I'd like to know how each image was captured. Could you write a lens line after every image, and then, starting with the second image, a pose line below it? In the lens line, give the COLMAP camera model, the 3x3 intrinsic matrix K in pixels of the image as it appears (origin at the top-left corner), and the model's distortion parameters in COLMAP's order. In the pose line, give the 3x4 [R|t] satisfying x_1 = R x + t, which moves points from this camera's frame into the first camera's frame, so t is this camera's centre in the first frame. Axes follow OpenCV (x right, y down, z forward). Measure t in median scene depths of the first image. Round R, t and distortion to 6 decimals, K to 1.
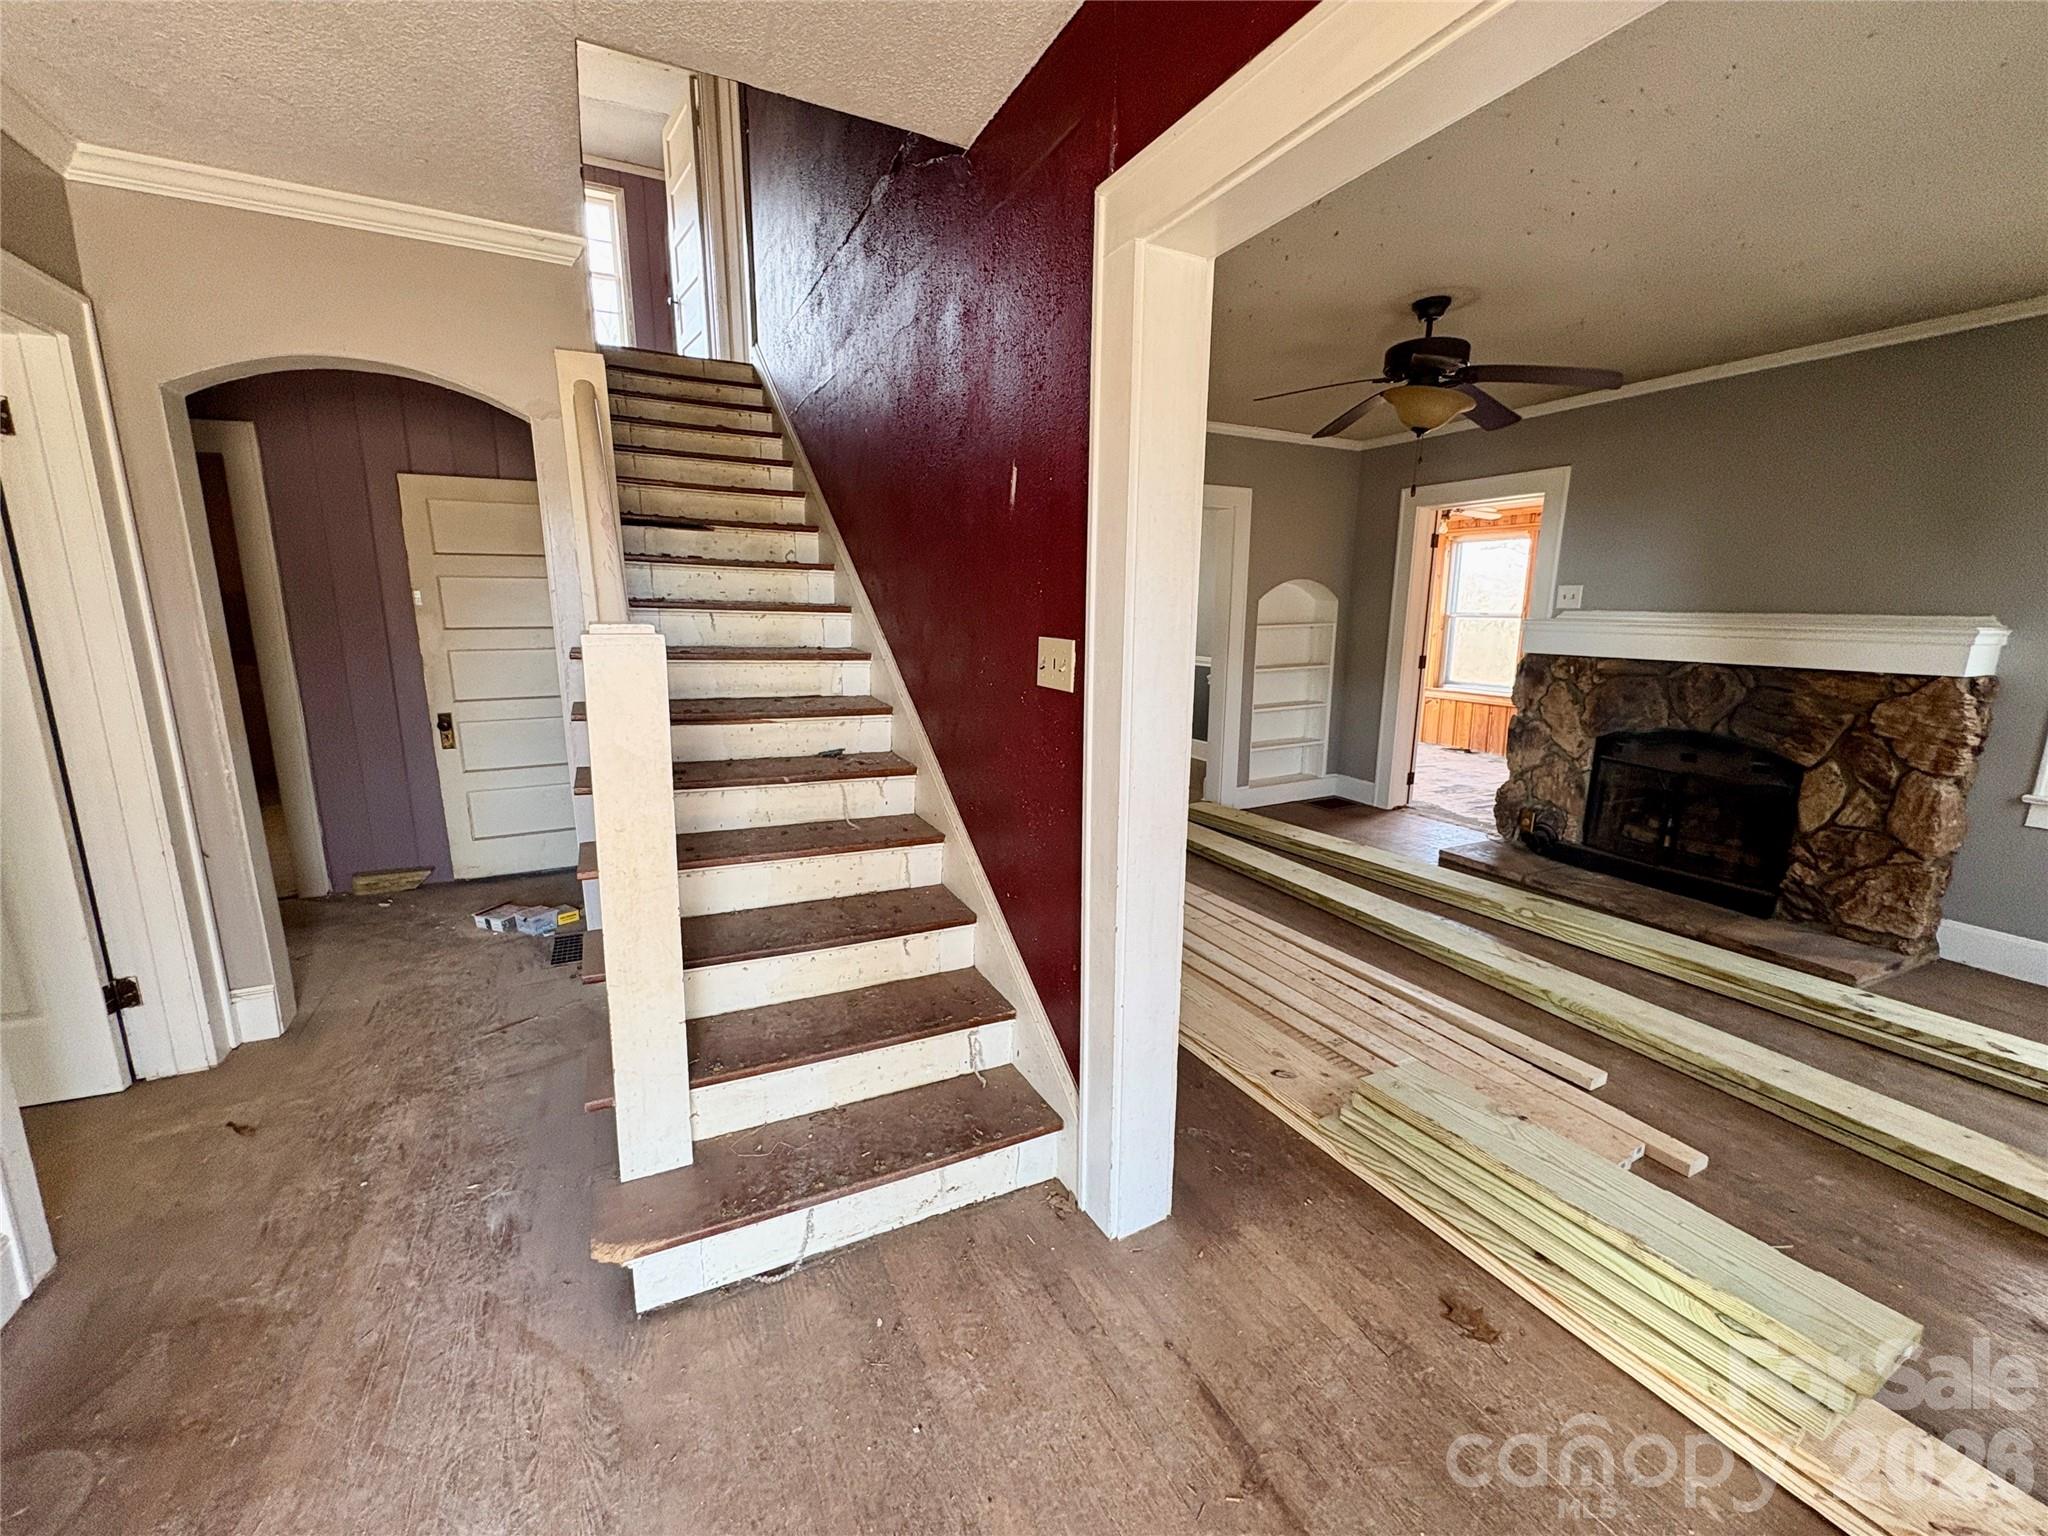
lens RADIAL K [[814.4, 0, 1027.1], [0, 814.4, 764.8], [0, 0, 1]] dist [0.003109, -0.001036]
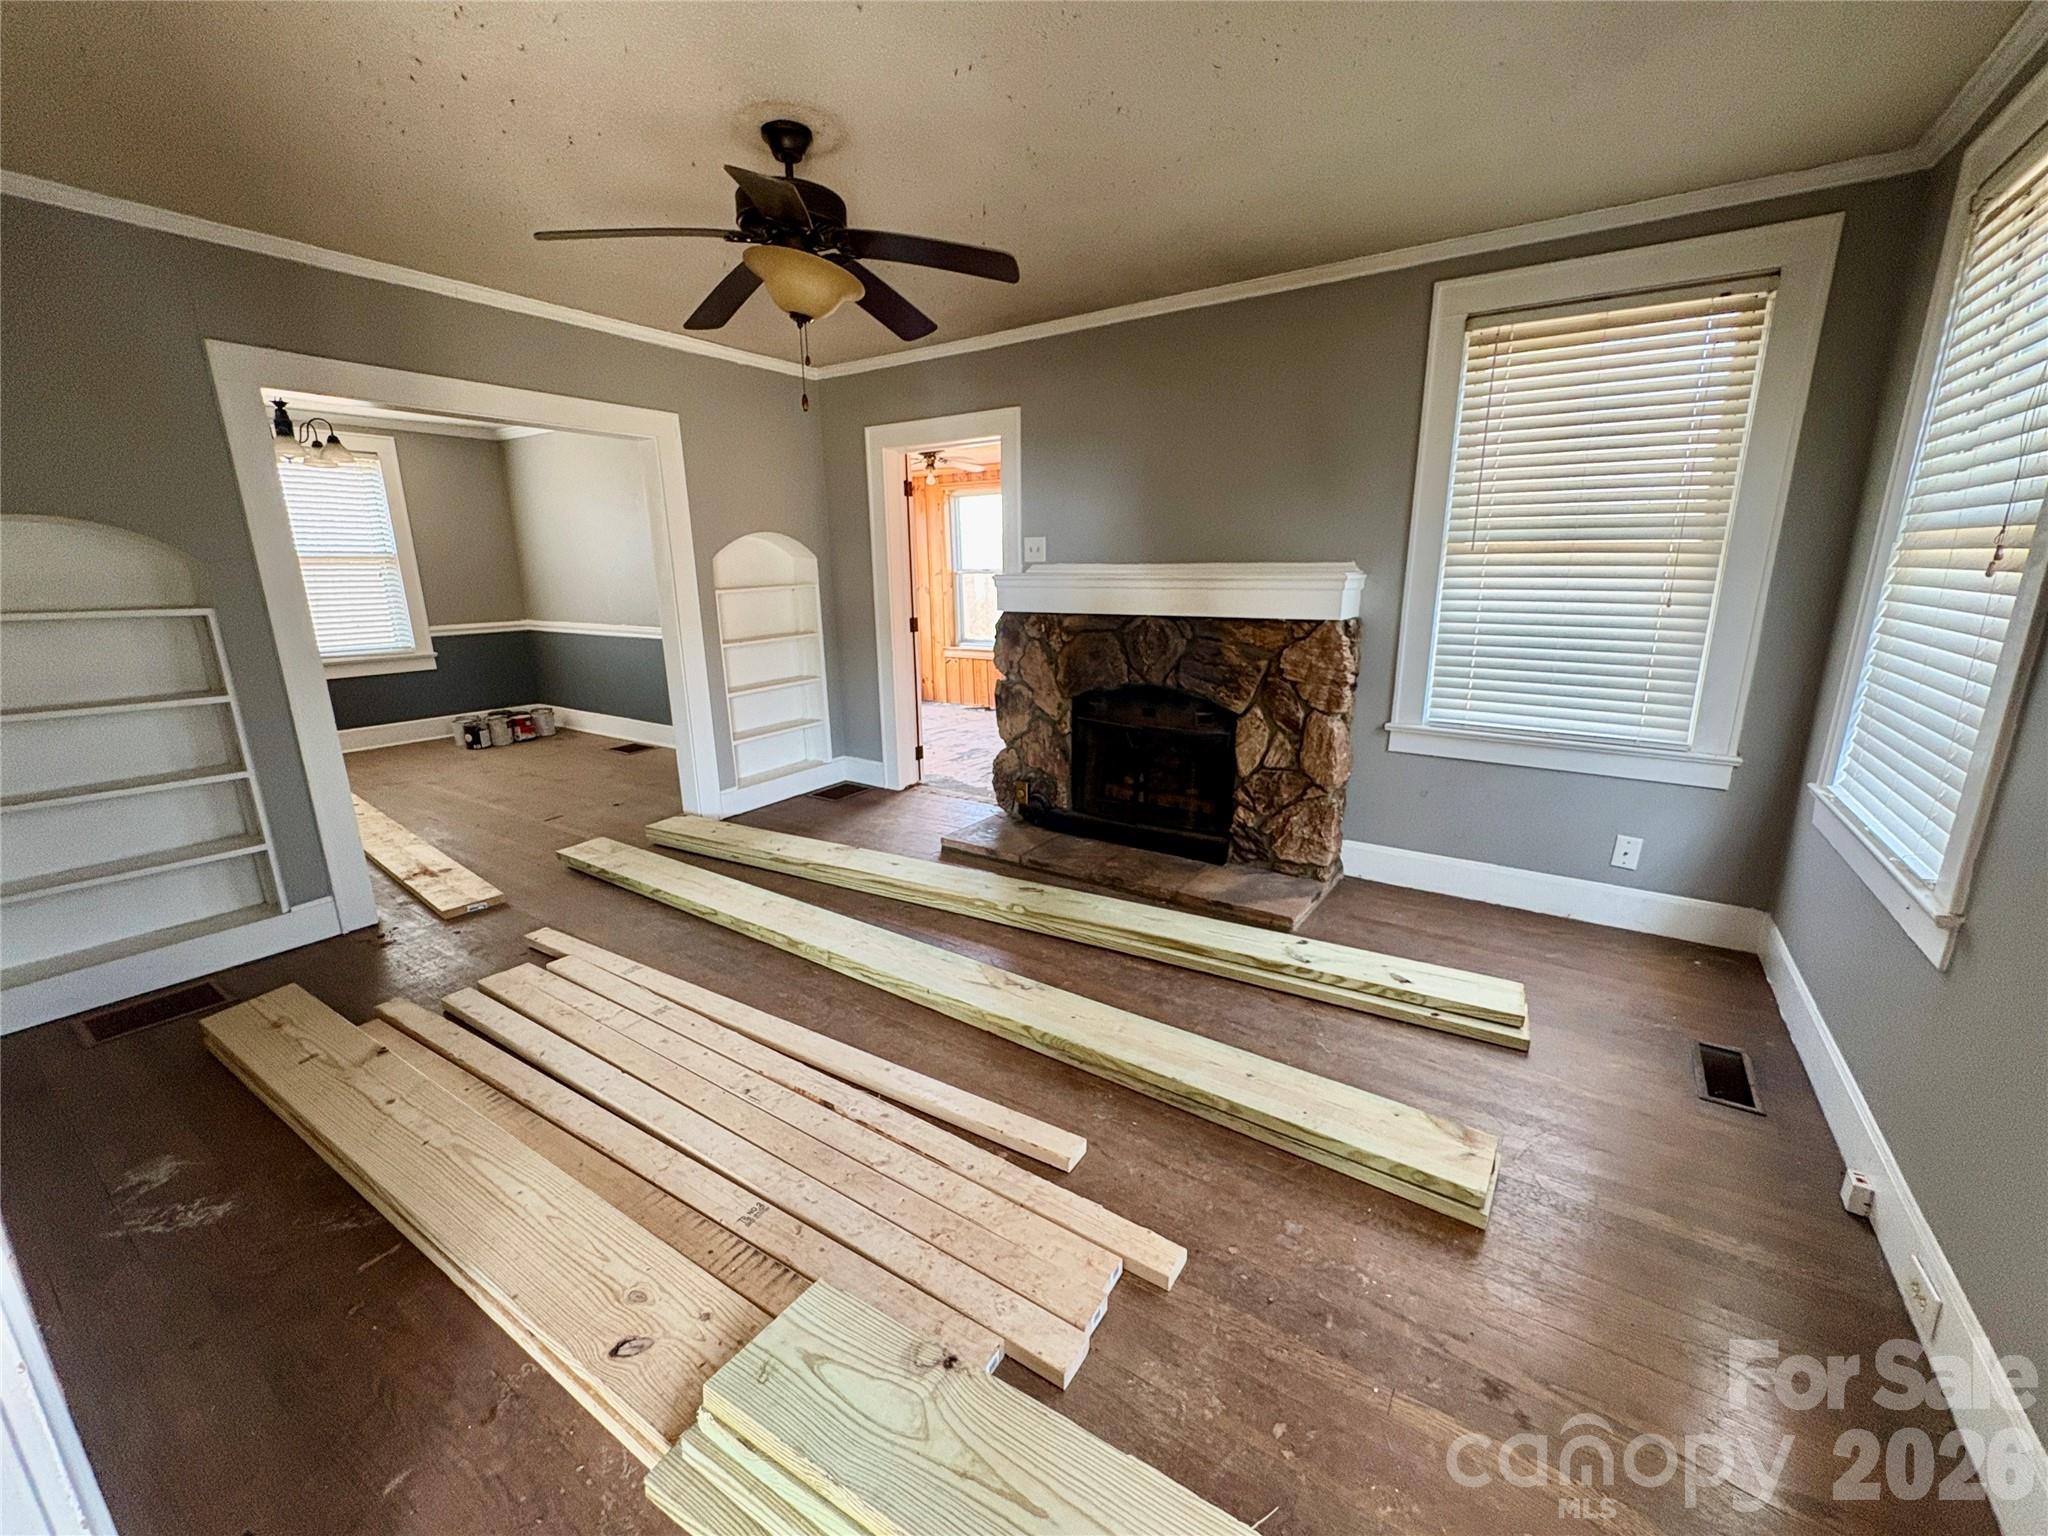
lens RADIAL K [[814.4, 0, 1025.4], [0, 814.4, 765.9], [0, 0, 1]] dist [0.003109, -0.001036]
pose [[0.871255, -0.133999, 0.472186, 0.215576], [0.111798, 0.990903, 0.074919, -0.036333], [-0.477929, -0.012484, 0.878310, 0.213747]]
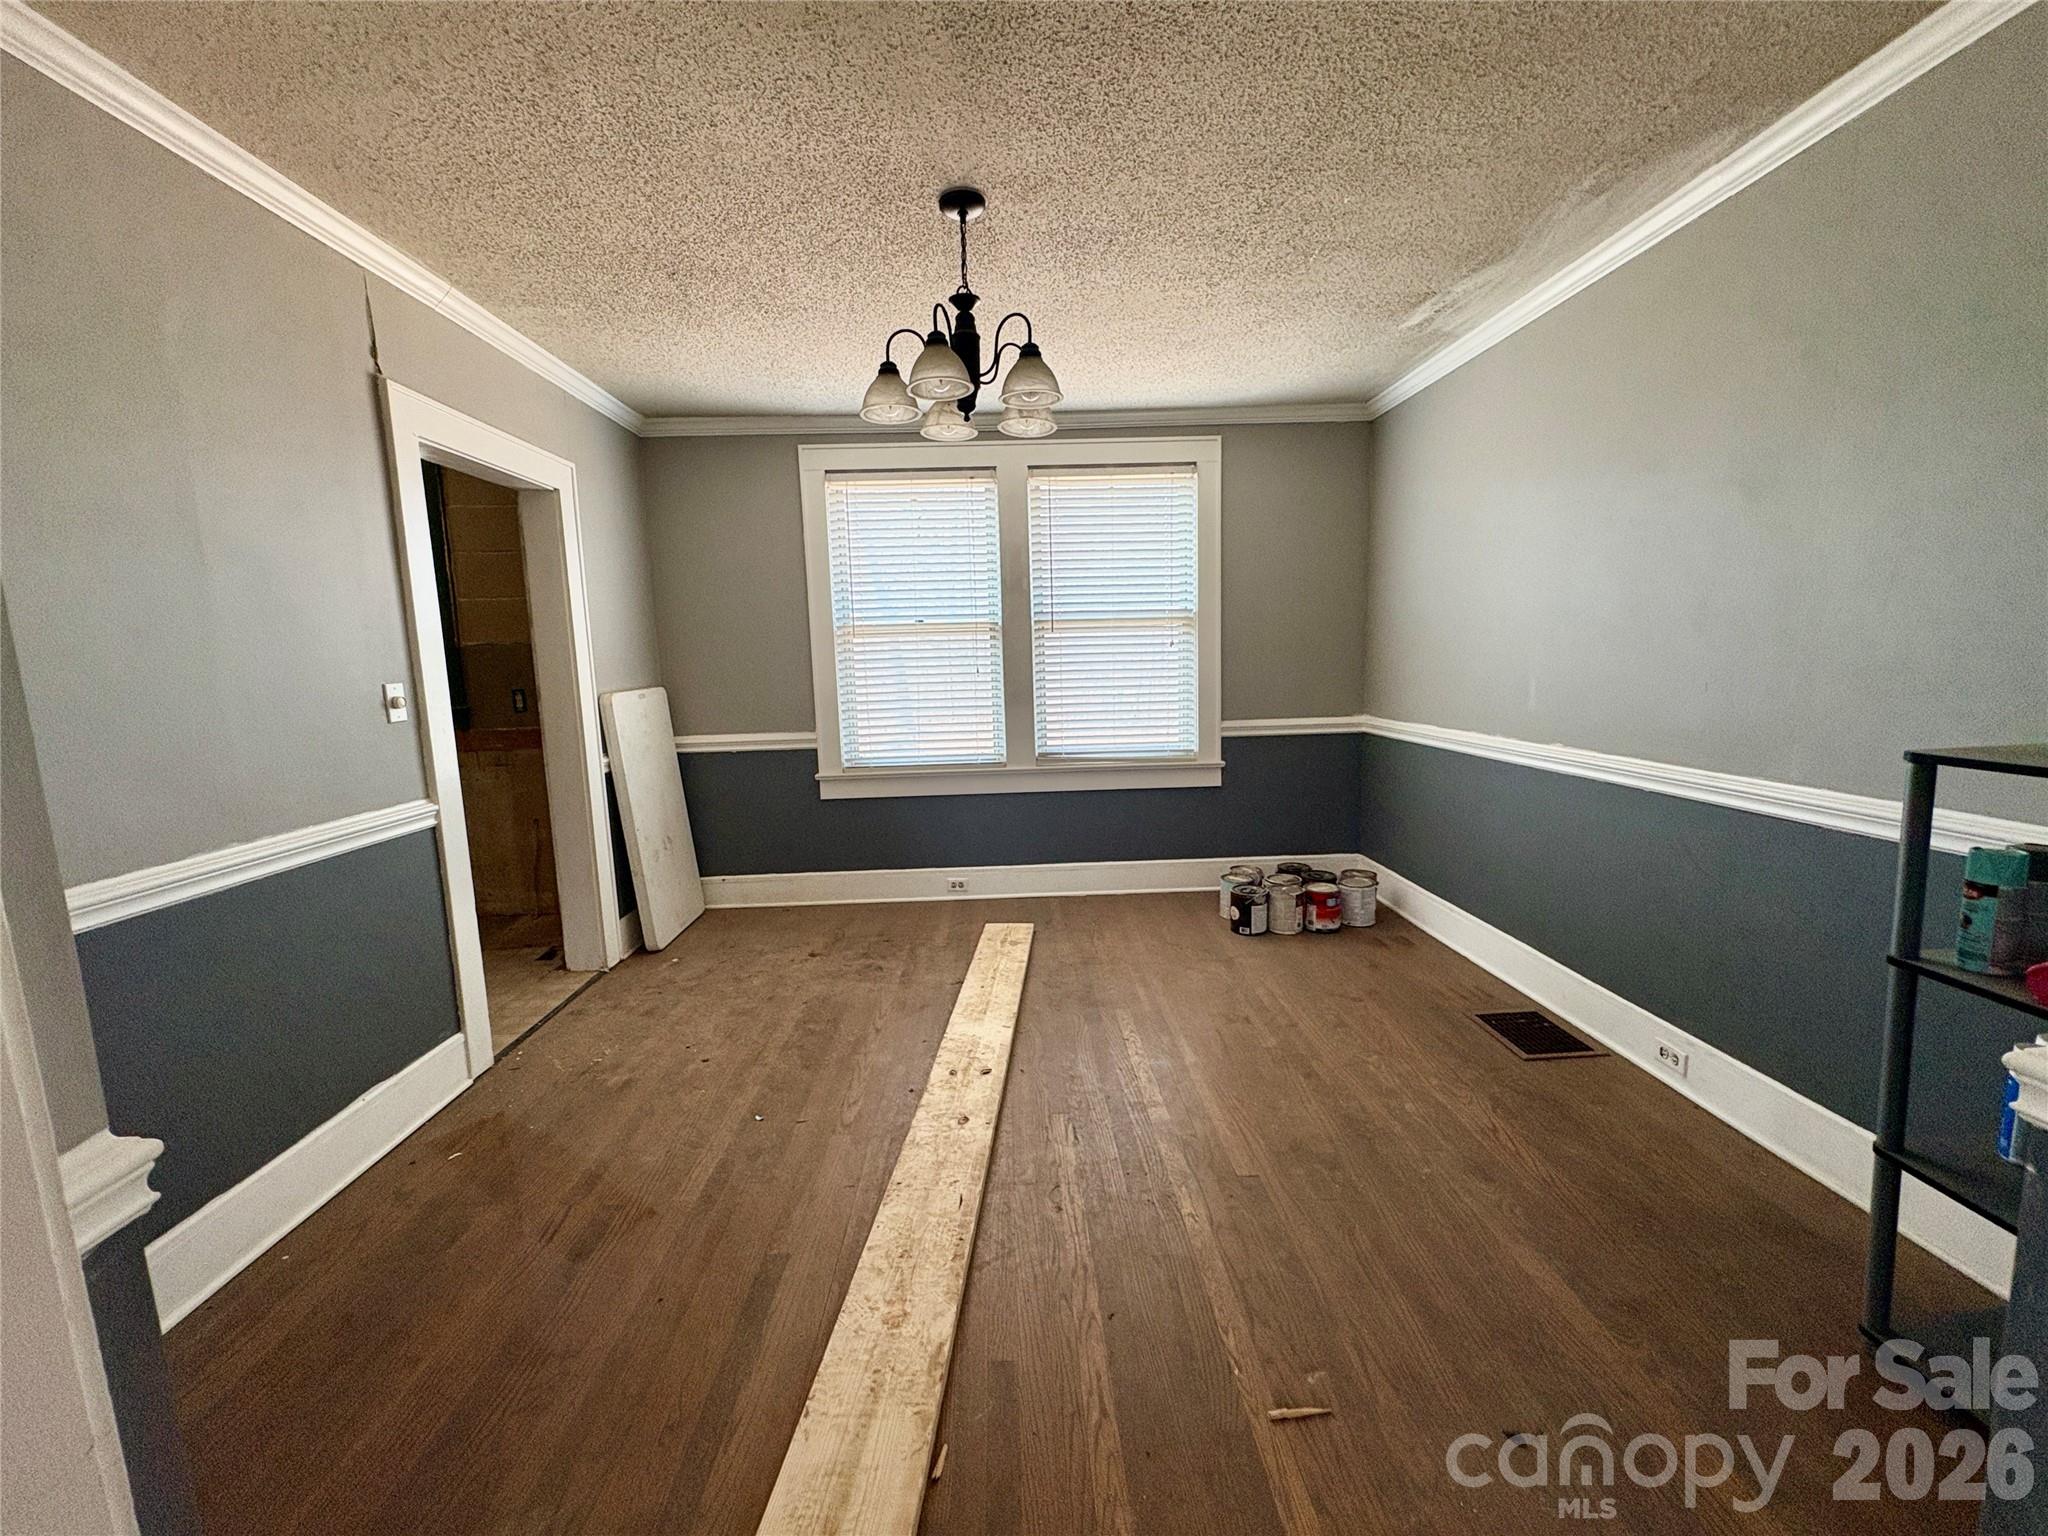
lens RADIAL K [[814.4, 0, 1033.2], [0, 814.4, 761.3], [0, 0, 1]] dist [0.003109, -0.001036]
pose [[0.908864, 0.020997, -0.416563, 0.201791], [-0.046775, 0.997563, -0.051772, -0.221079], [0.414461, 0.066538, 0.907632, 1.248329]]
